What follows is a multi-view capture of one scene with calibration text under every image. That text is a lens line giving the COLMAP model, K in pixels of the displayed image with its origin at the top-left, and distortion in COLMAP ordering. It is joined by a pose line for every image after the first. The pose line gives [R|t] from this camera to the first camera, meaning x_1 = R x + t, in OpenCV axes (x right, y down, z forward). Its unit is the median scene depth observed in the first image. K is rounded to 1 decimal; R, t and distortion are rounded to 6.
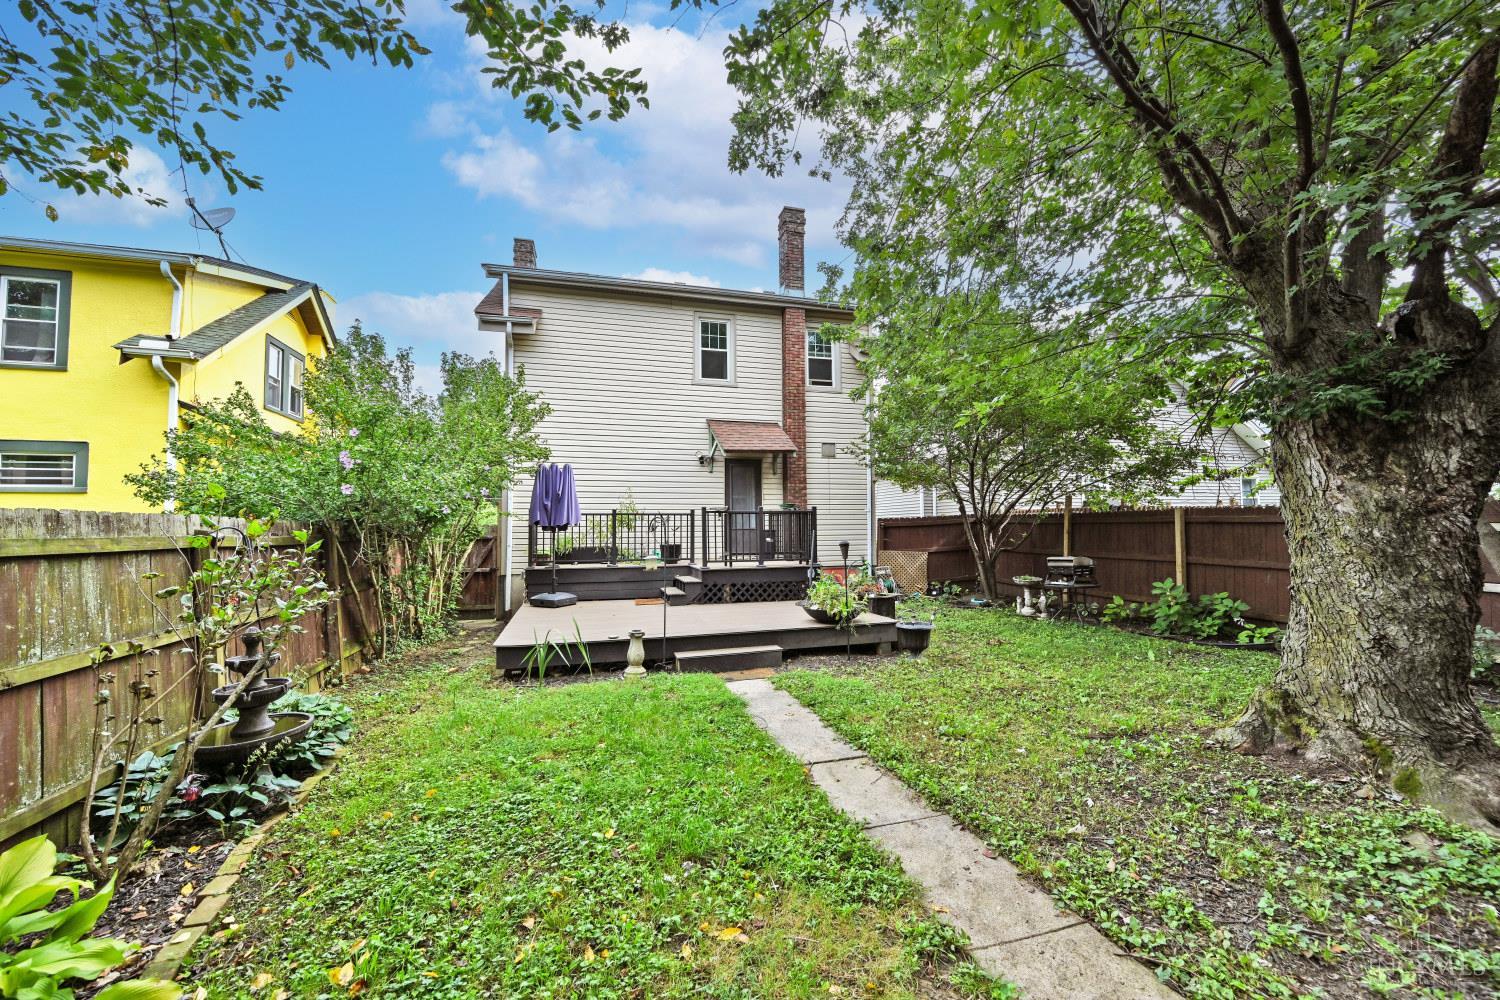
lens RADIAL K [[587.9, 0, 753.4], [0, 587.9, 500.4], [0, 0, 1]] dist [-0.000456, -0.000284]
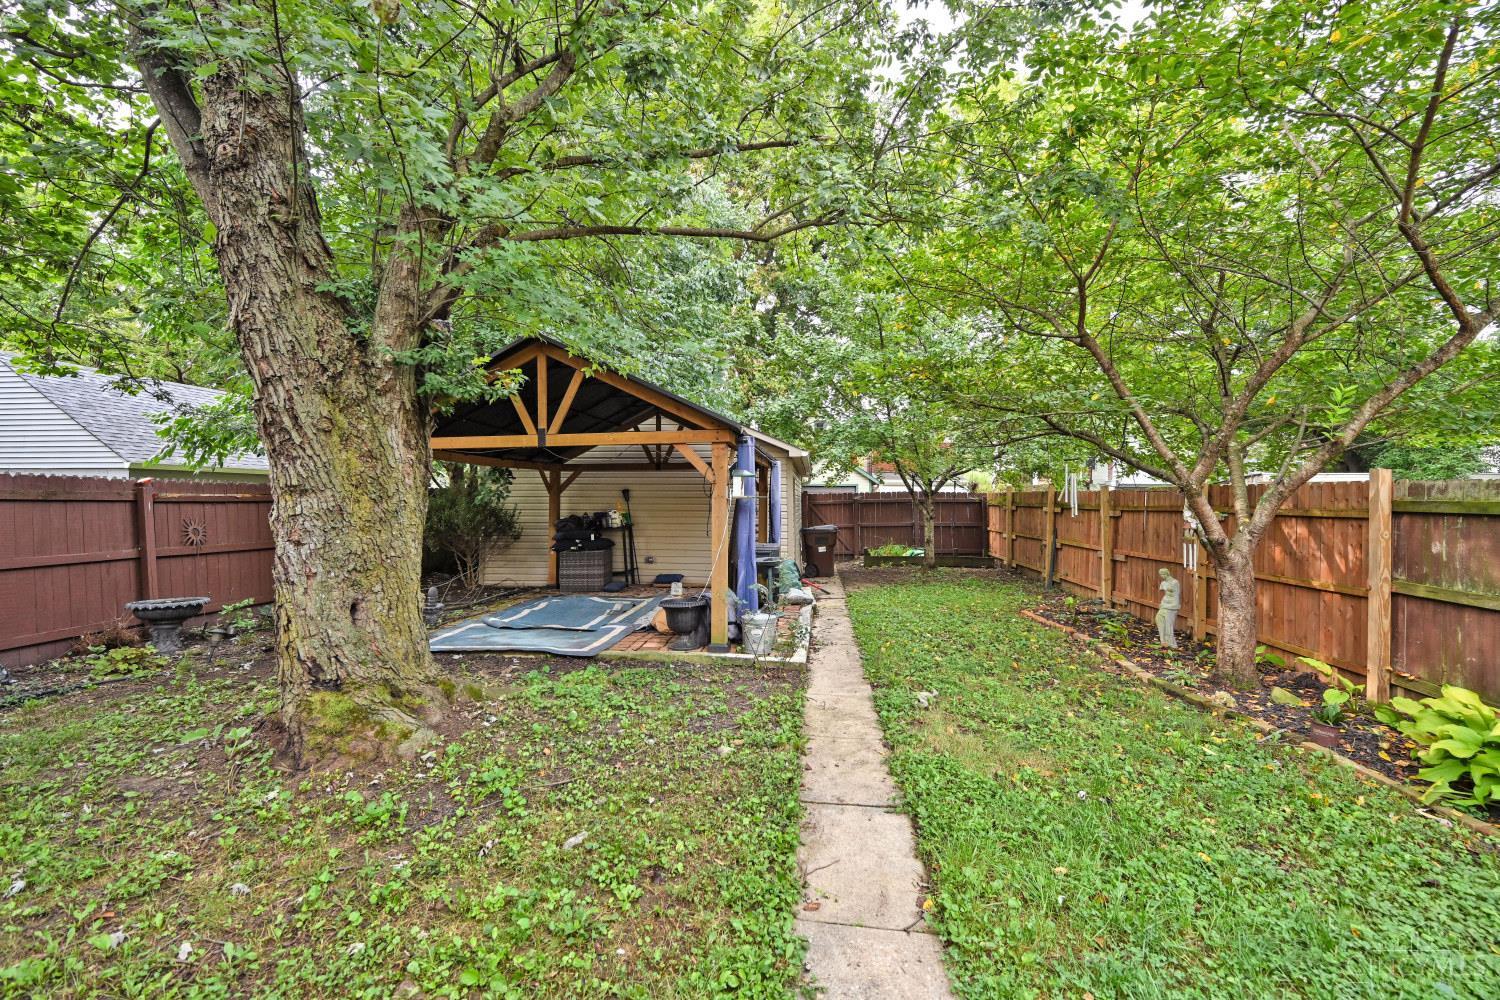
lens RADIAL K [[629.6, 0, 744.3], [0, 629.6, 485.8], [0, 0, 1]] dist [-0.002253, -0.000269]
pose [[-0.922406, 0.012939, 0.386005, 0.004682], [-0.014220, 0.997623, -0.067419, 0.029485], [-0.385960, -0.067677, -0.920030, 0.584820]]
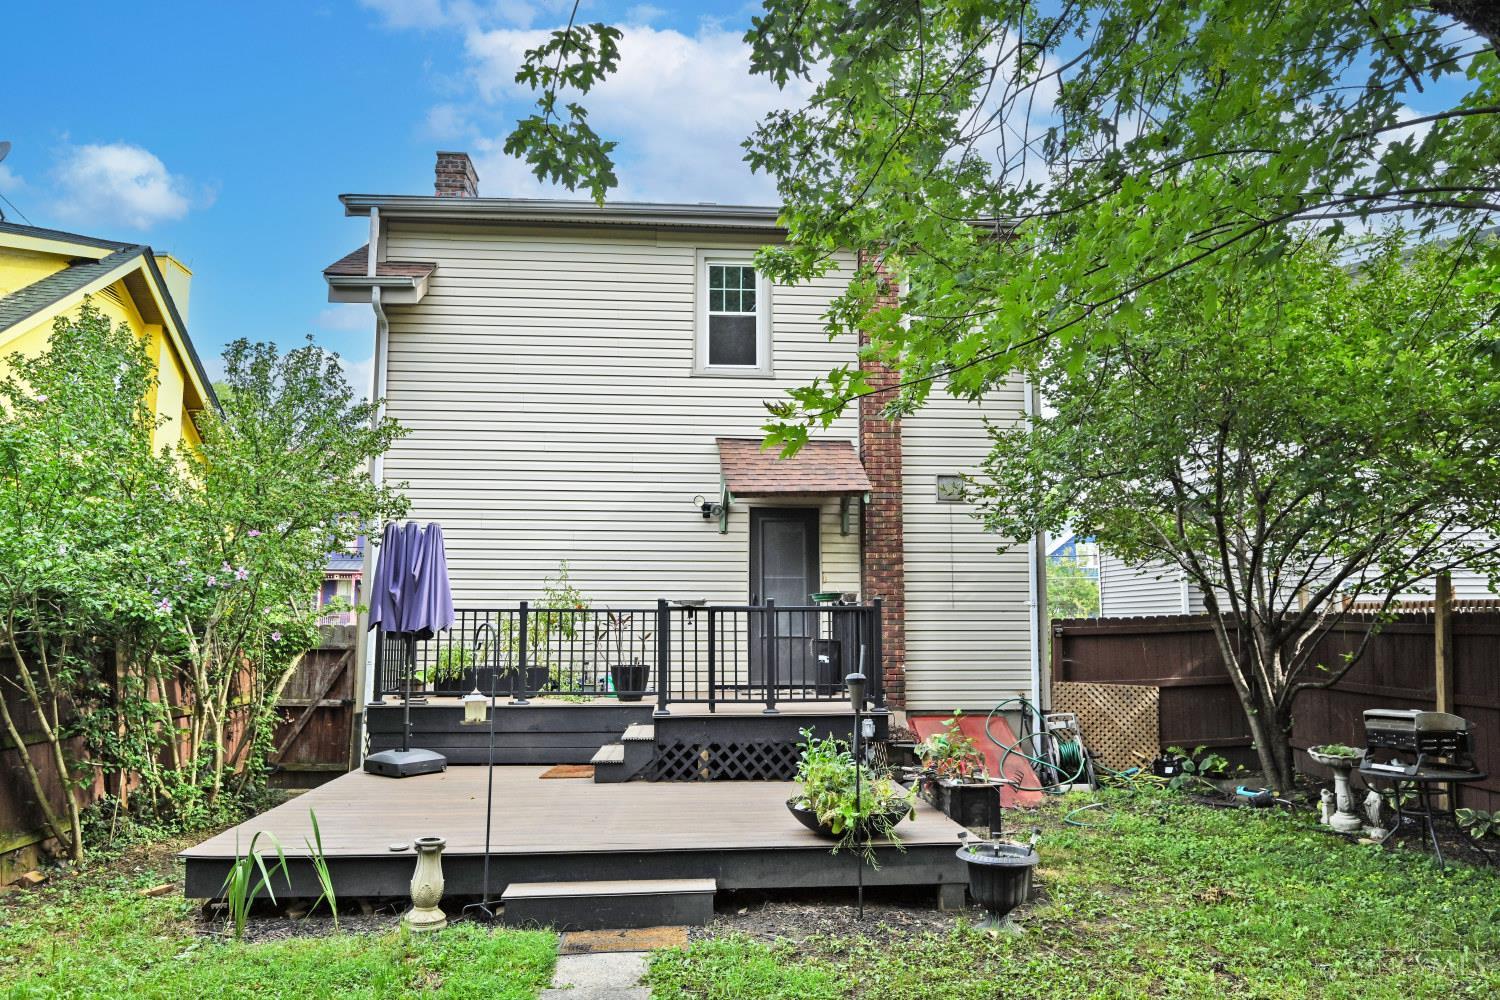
lens RADIAL K [[1010.8, 0, 750.0], [0, 1010.8, 500.0], [0, 0, 1]] dist [-0.000768, -0.000683]
pose [[0.978867, -0.015486, -0.203912, 0.163967], [0.000411, 0.997276, -0.073764, -0.009658], [0.204499, 0.072122, 0.976206, 0.087800]]
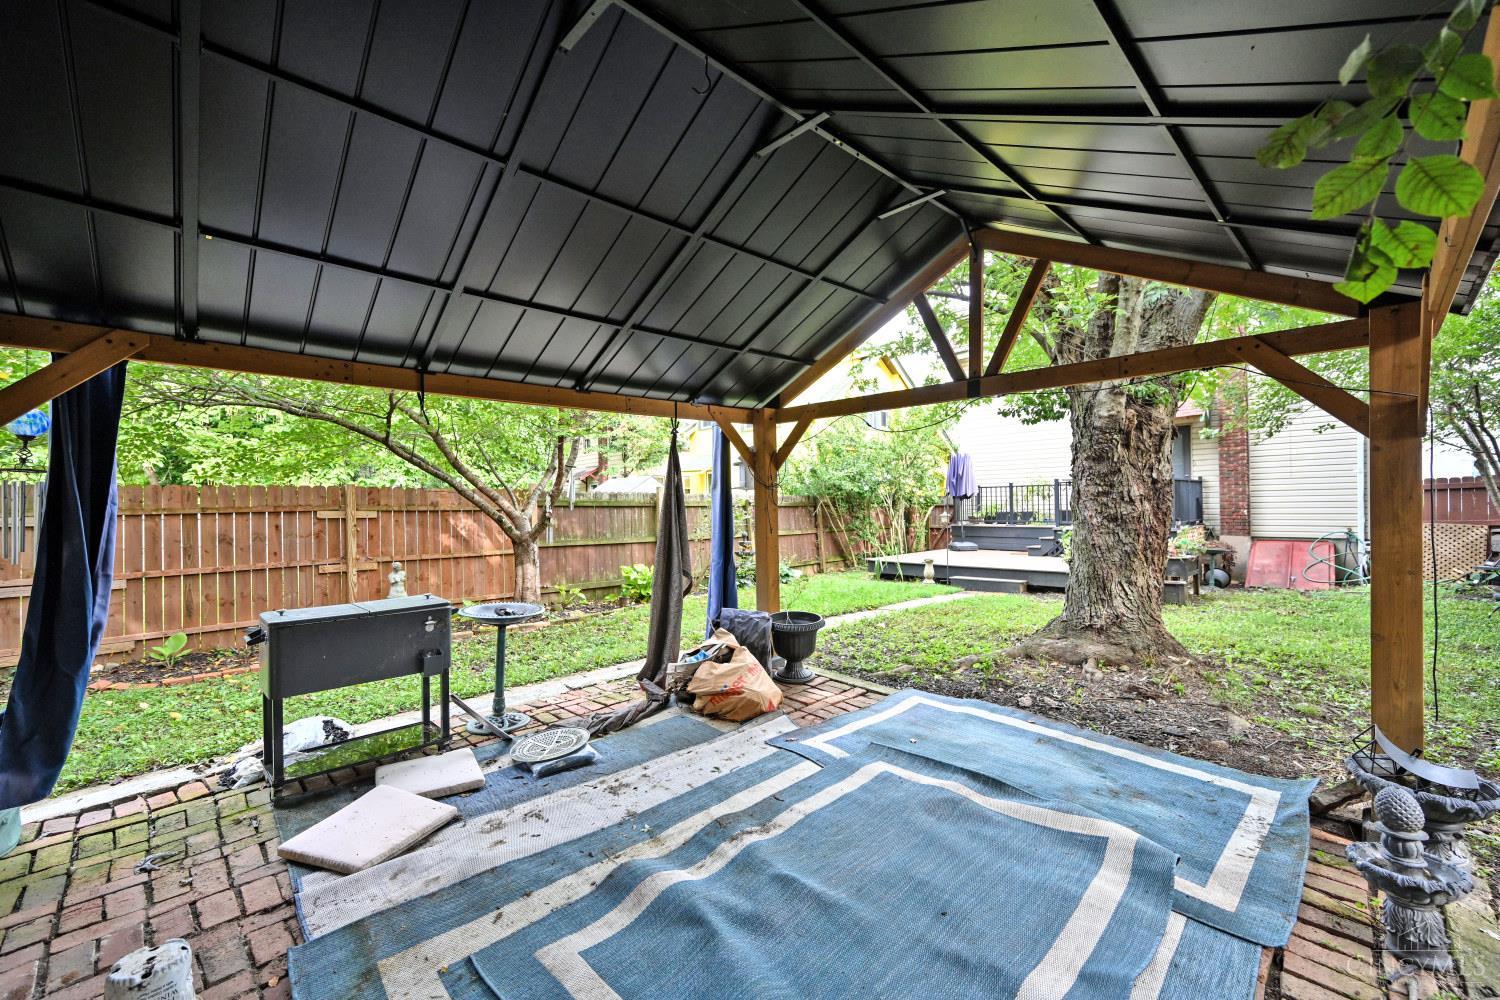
lens RADIAL K [[603.1, 0, 750.0], [0, 603.1, 500.0], [0, 0, 1]] dist [-0.000297, -0.000157]
pose [[0.480103, -0.009359, -0.877162, 0.626220], [0.048997, 0.998668, 0.016163, 0.002998], [0.875843, -0.050738, 0.479922, -0.148027]]
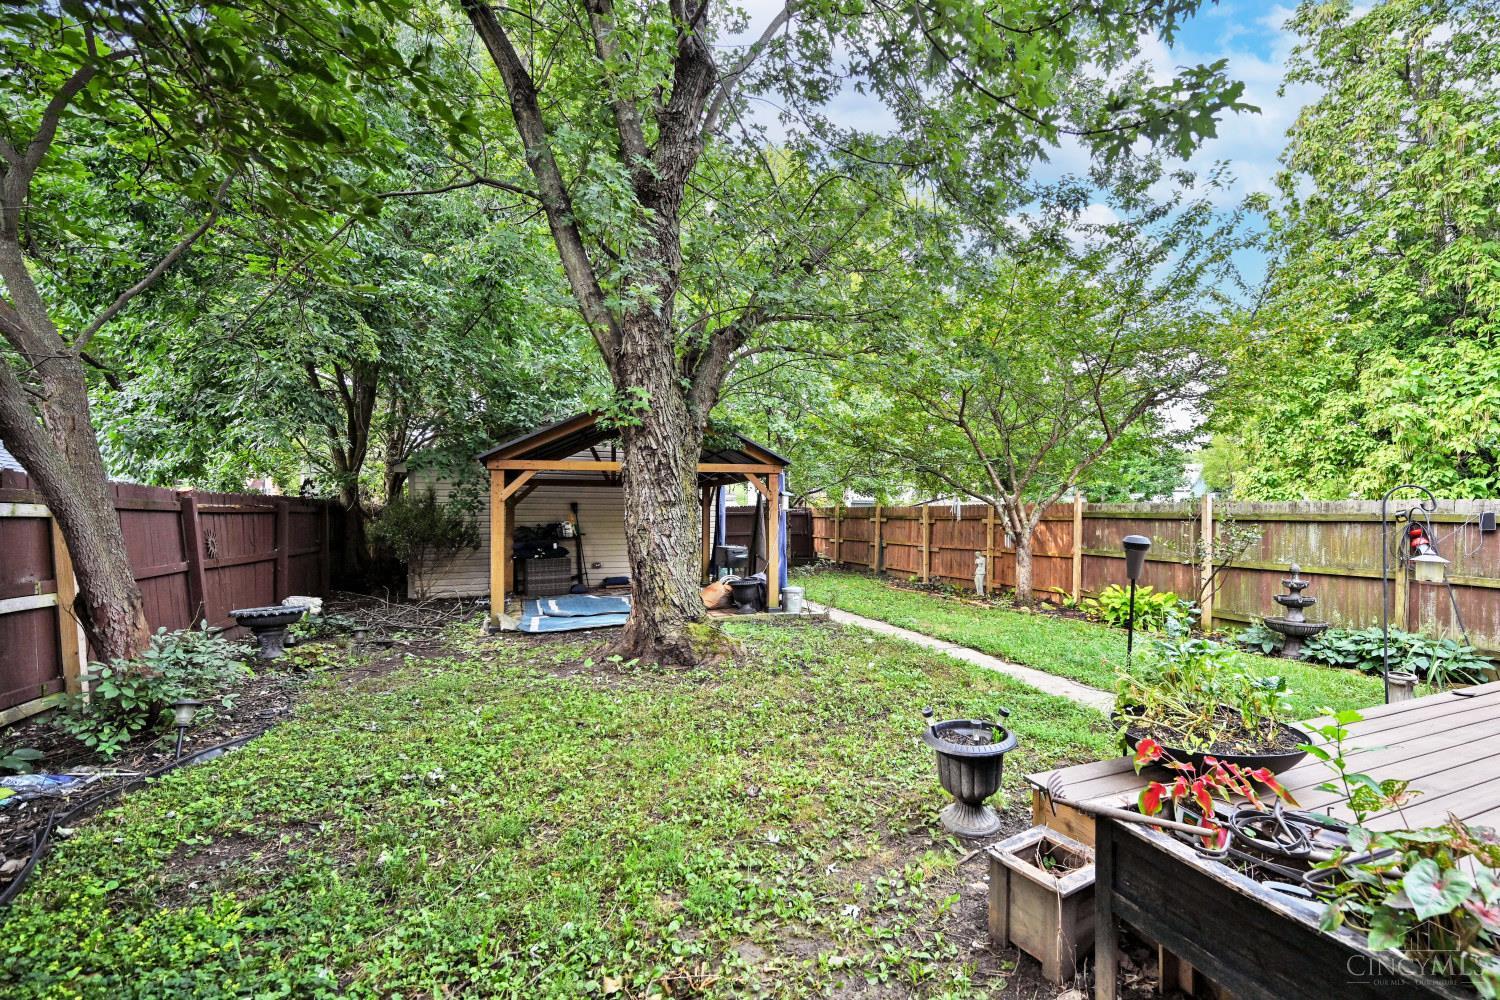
lens RADIAL K [[672.4, 0, 830.8], [0, 672.4, 497.6], [0, 0, 1]] dist [0.000460, 0.000103]
pose [[-0.988400, 0.000734, -0.151869, 0.292474], [0.011586, 0.997438, -0.070586, 0.049772], [0.151429, -0.071527, -0.985877, 0.960505]]
